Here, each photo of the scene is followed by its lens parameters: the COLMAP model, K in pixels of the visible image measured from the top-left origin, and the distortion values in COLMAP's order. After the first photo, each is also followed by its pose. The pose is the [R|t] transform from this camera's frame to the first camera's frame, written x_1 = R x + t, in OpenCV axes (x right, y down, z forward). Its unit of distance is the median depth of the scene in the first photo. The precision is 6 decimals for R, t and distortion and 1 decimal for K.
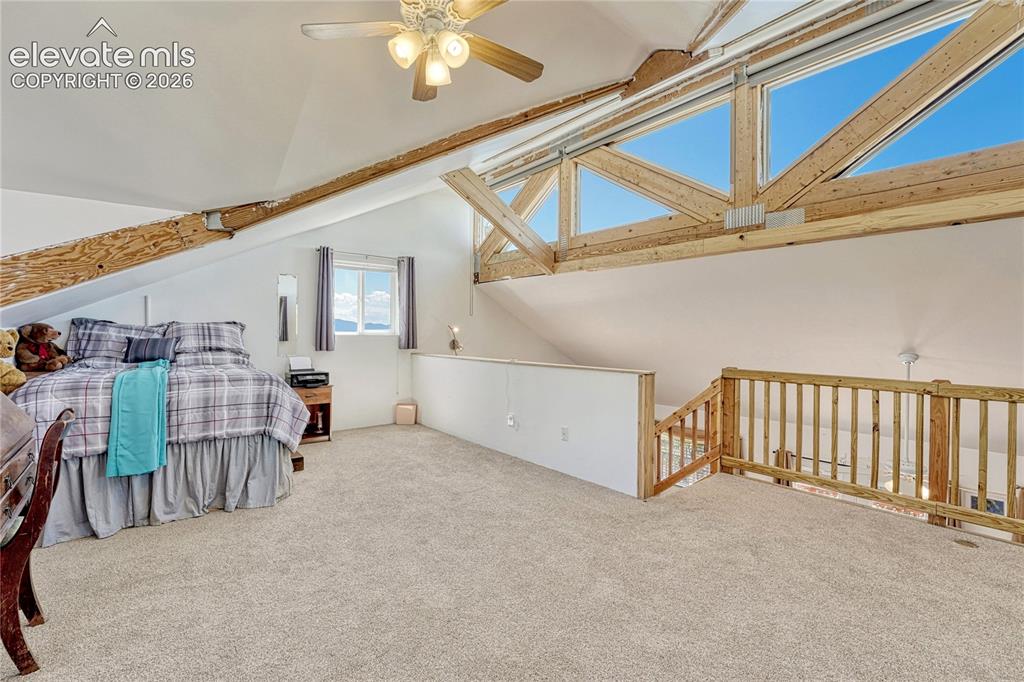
lens RADIAL K [[437.7, 0, 517.3], [0, 437.7, 336.6], [0, 0, 1]] dist [-0.012960, 0.001716]
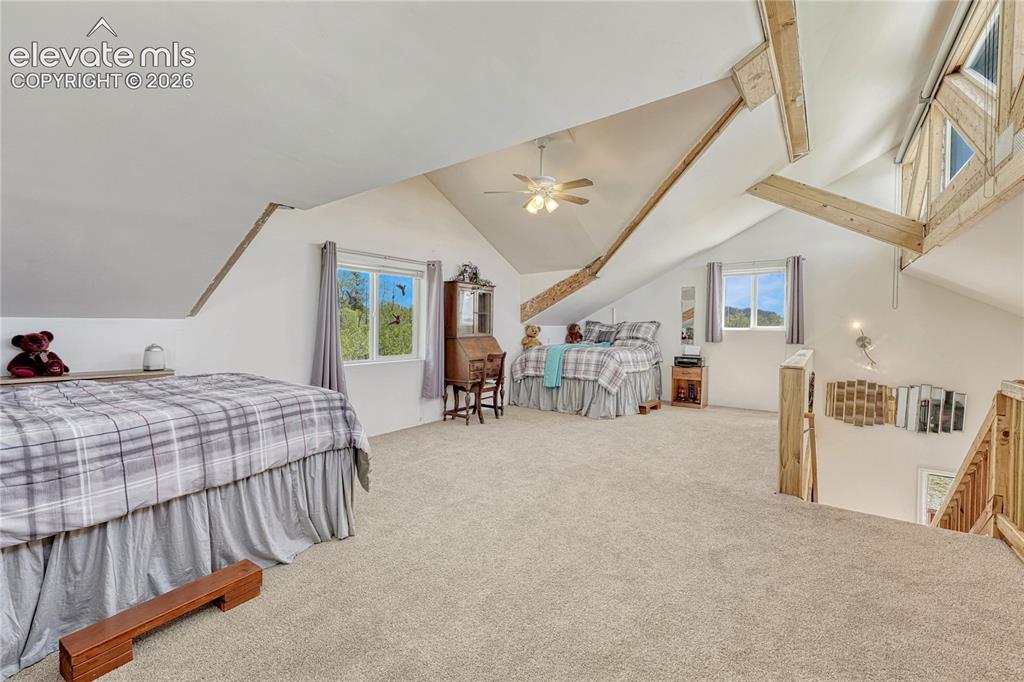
lens RADIAL K [[437.7, 0, 512.0], [0, 437.7, 337.2], [0, 0, 1]] dist [-0.012960, 0.001716]
pose [[0.256338, 0.018472, -0.966411, 0.881232], [-0.015007, 0.999773, 0.015129, 0.008311], [0.966471, 0.010624, 0.256557, 0.120349]]
